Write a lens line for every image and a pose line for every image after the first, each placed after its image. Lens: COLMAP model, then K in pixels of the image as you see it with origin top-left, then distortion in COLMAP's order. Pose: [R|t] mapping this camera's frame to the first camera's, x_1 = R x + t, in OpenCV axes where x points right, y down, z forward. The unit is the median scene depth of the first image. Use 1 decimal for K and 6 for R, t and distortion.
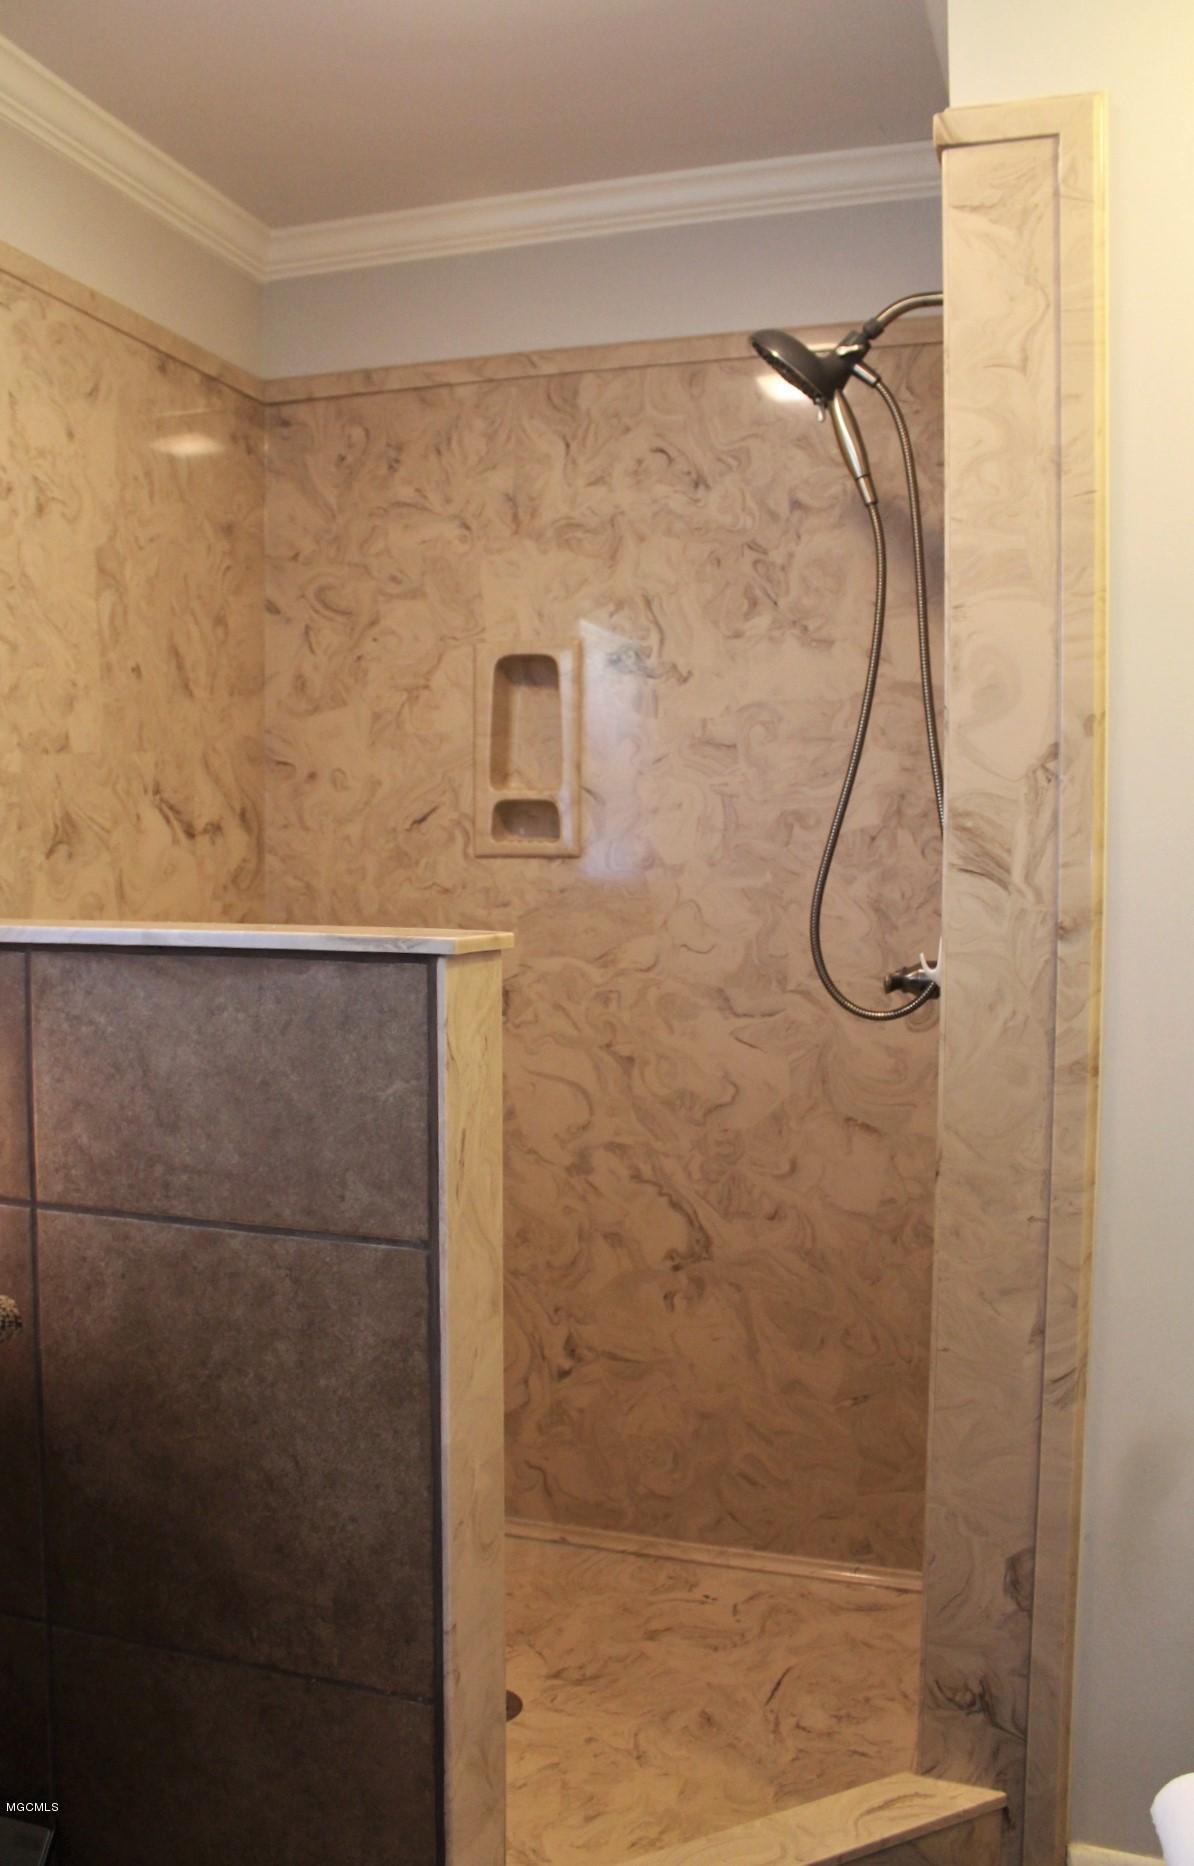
lens RADIAL K [[1569.3, 0, 597.0], [0, 1569.3, 933.0], [0, 0, 1]] dist [-0.168003, 0.155890]
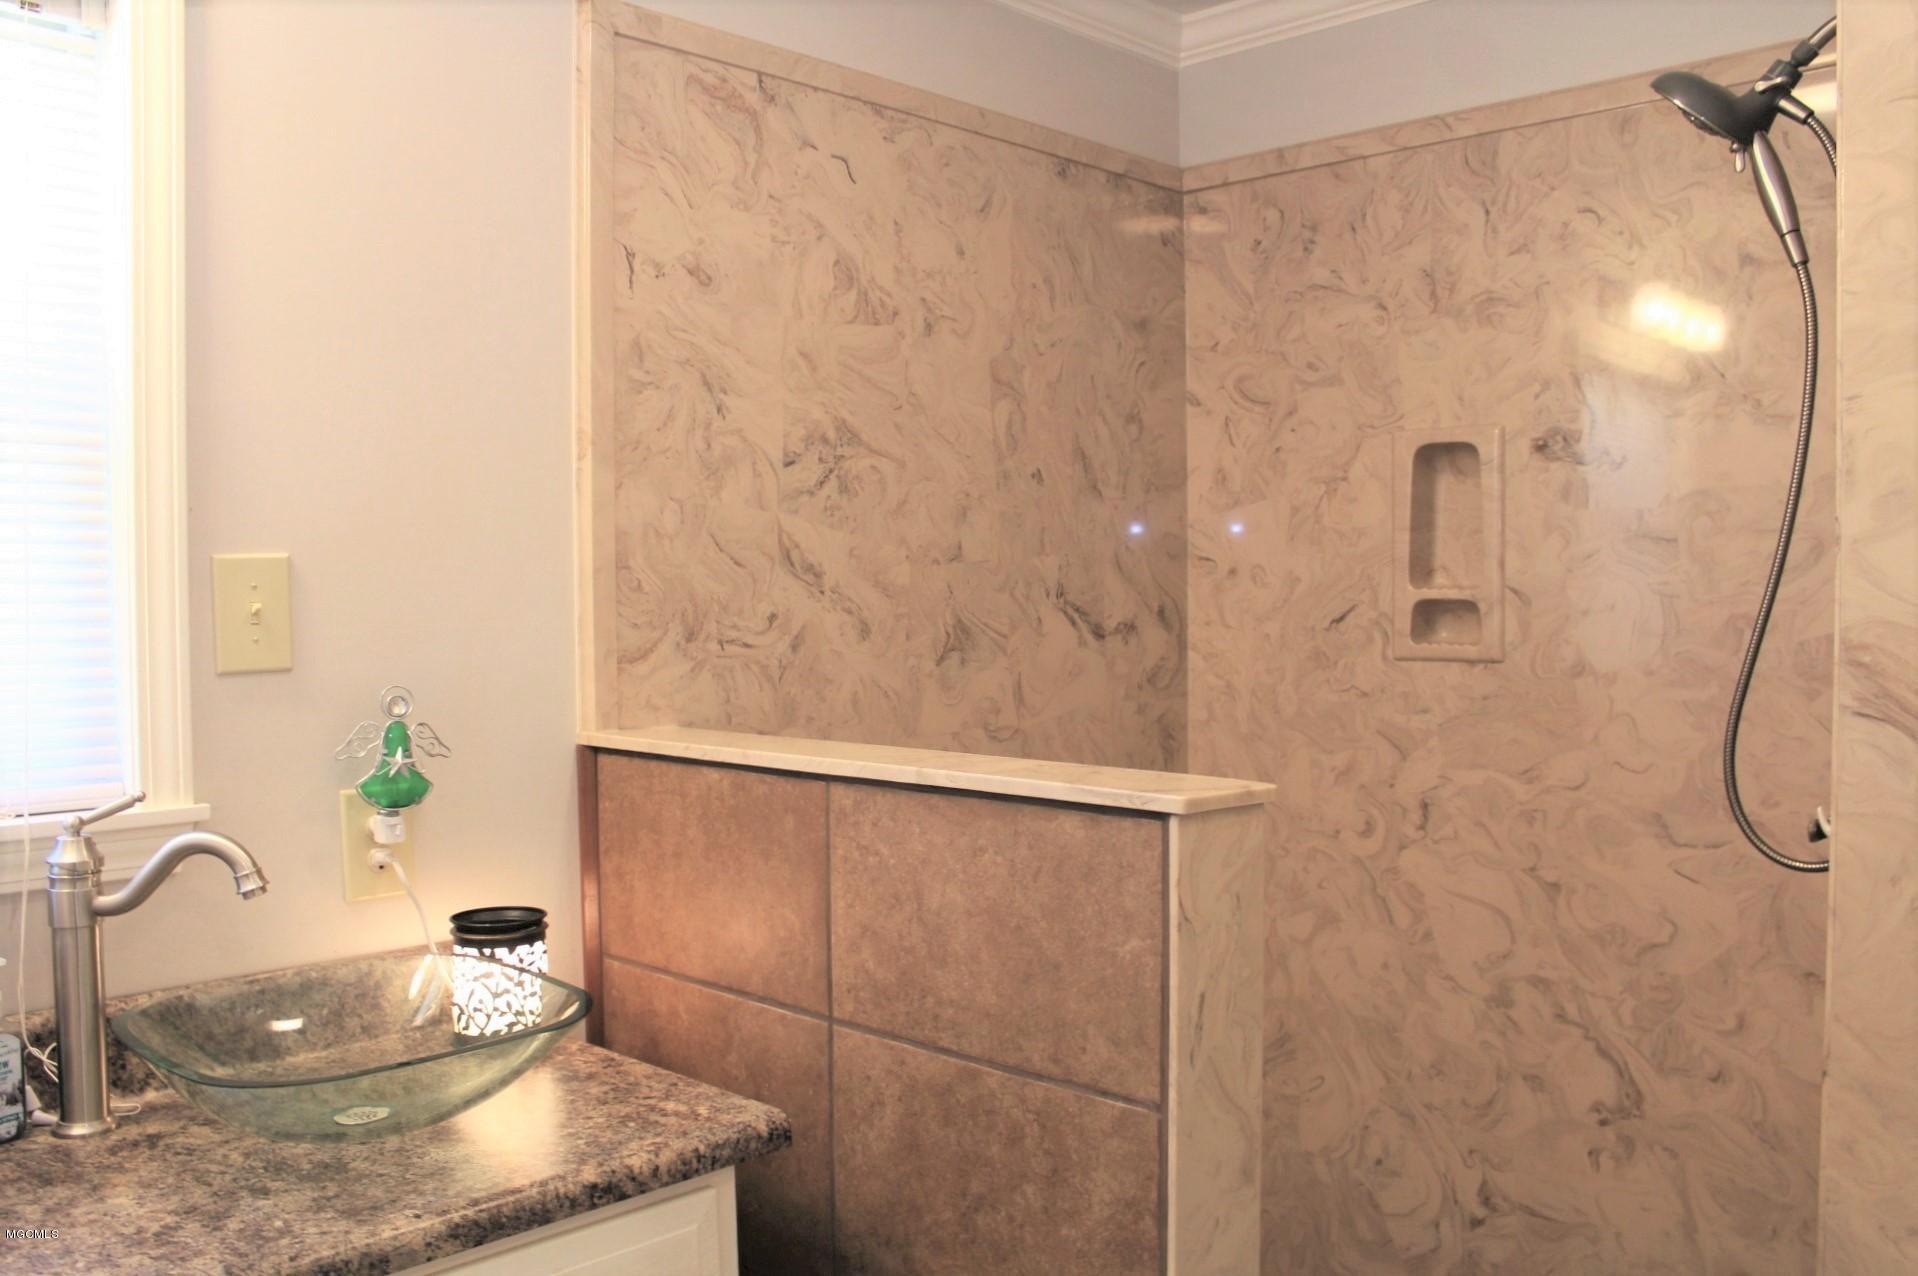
lens RADIAL K [[1623.0, 0, 961.3], [0, 1623.0, 661.5], [0, 0, 1]] dist [-0.160280, 0.155318]
pose [[0.900132, 0.010620, -0.435488, 0.116706], [-0.016522, 0.999816, -0.009768, -0.036485], [0.435304, 0.015988, 0.900142, 0.024782]]
